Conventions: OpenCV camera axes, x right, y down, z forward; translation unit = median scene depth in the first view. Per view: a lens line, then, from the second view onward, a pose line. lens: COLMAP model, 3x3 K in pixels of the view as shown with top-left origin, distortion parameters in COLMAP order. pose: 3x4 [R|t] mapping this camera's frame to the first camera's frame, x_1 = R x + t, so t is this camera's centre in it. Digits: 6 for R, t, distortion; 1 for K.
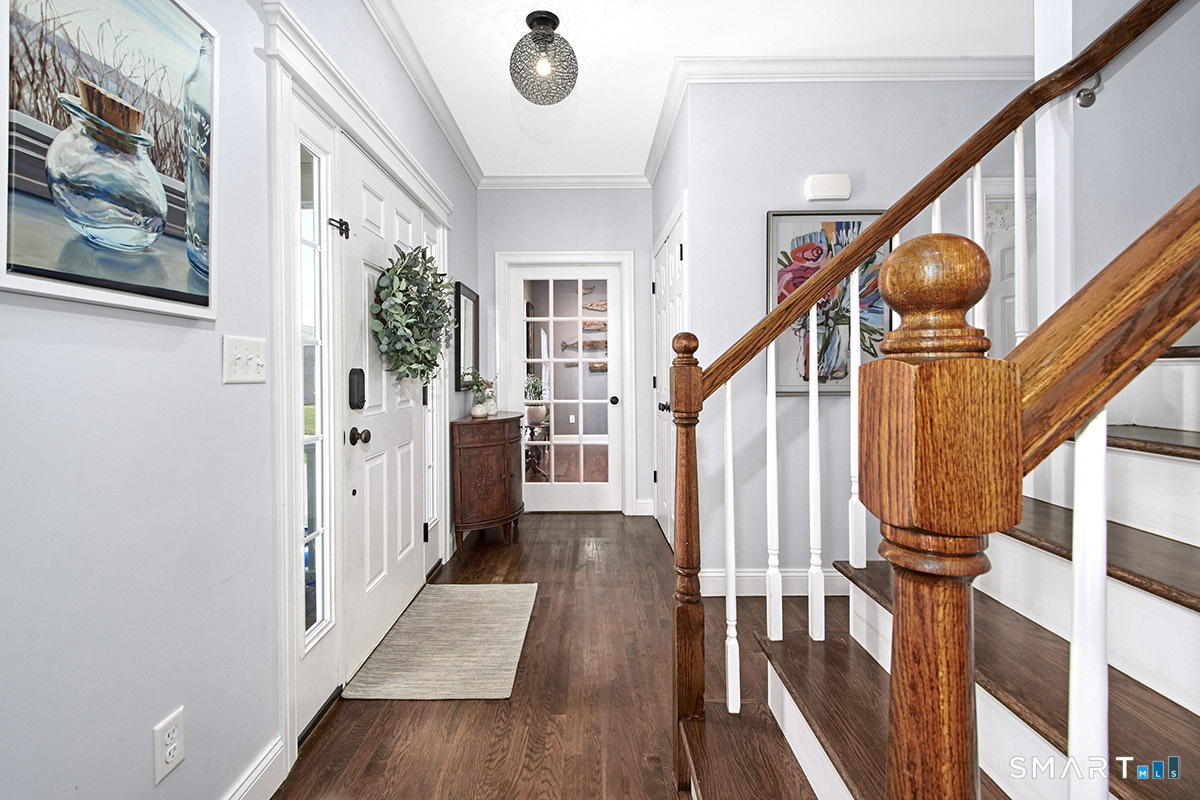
lens RADIAL K [[533.3, 0, 601.8], [0, 533.3, 367.9], [0, 0, 1]] dist [0.000580, -0.000086]
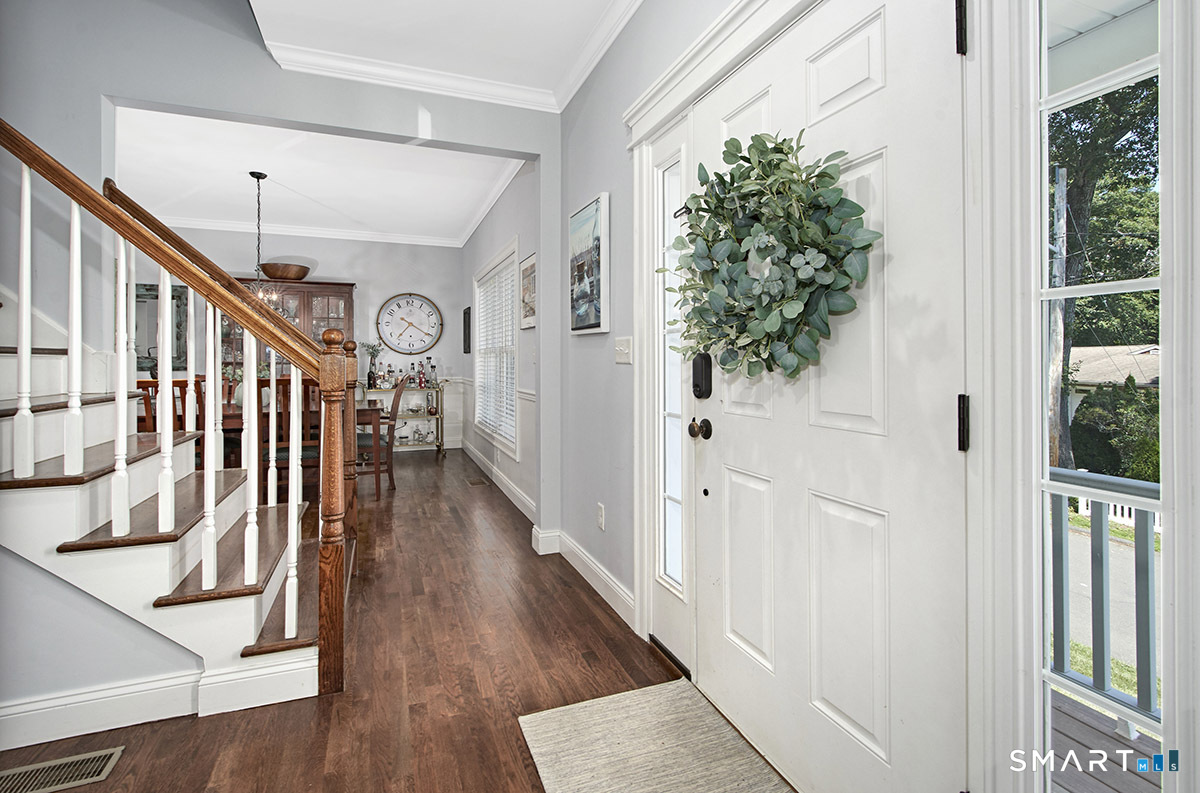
lens RADIAL K [[543.1, 0, 599.3], [0, 543.1, 362.5], [0, 0, 1]] dist [0.000691, 0.000045]
pose [[-0.933861, 0.005931, -0.357587, 0.025434], [0.006370, 0.999980, -0.000049, 0.018620], [0.357580, -0.002323, -0.933880, 2.049771]]
